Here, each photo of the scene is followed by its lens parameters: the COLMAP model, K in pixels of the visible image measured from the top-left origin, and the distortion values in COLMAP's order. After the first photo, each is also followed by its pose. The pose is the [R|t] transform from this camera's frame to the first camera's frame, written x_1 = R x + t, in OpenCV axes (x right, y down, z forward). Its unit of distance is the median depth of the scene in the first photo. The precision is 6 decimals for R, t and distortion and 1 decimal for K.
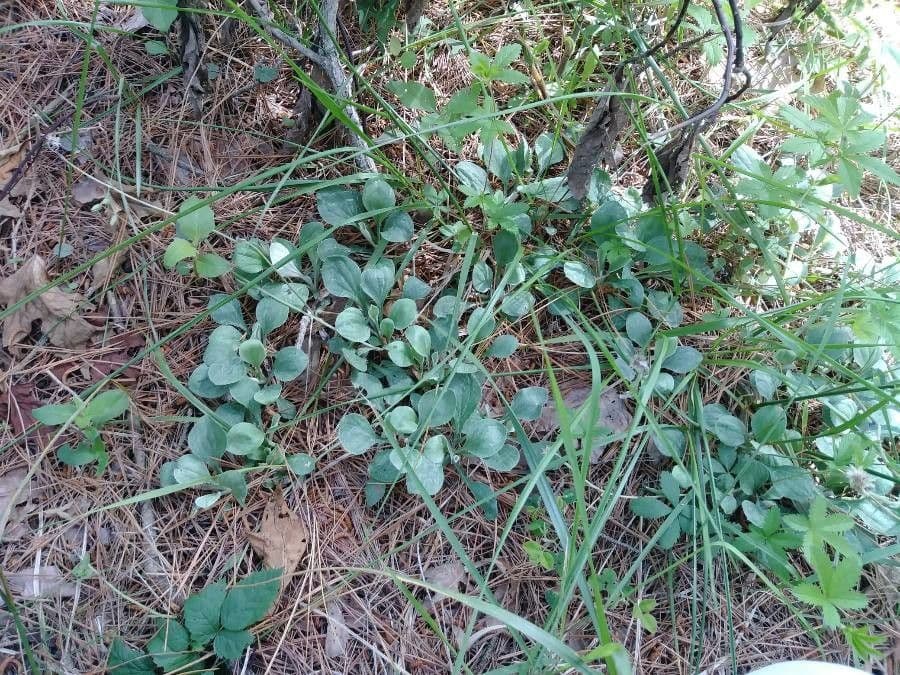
lens RADIAL K [[765.7, 0, 450.3], [0, 765.7, 336.2], [0, 0, 1]] dist [-0.003127, -0.002871]
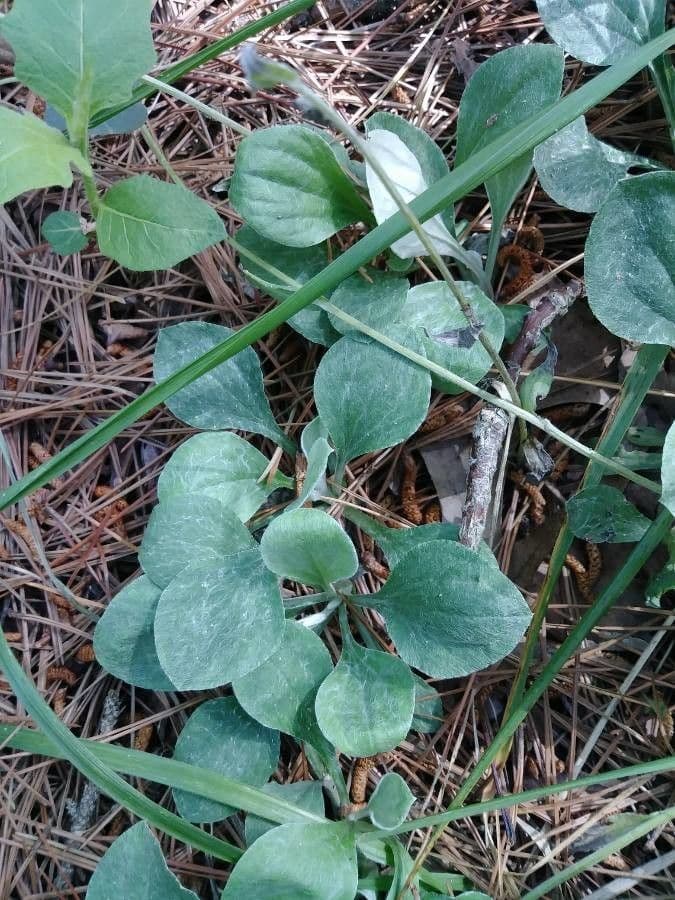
lens RADIAL K [[765.7, 0, 337.8], [0, 765.7, 450.4], [0, 0, 1]] dist [-0.003127, -0.002871]
pose [[0.988557, 0.033535, -0.147075, -0.201708], [-0.001111, 0.976569, 0.215200, -0.069983], [0.150845, -0.212574, 0.965432, 0.717610]]
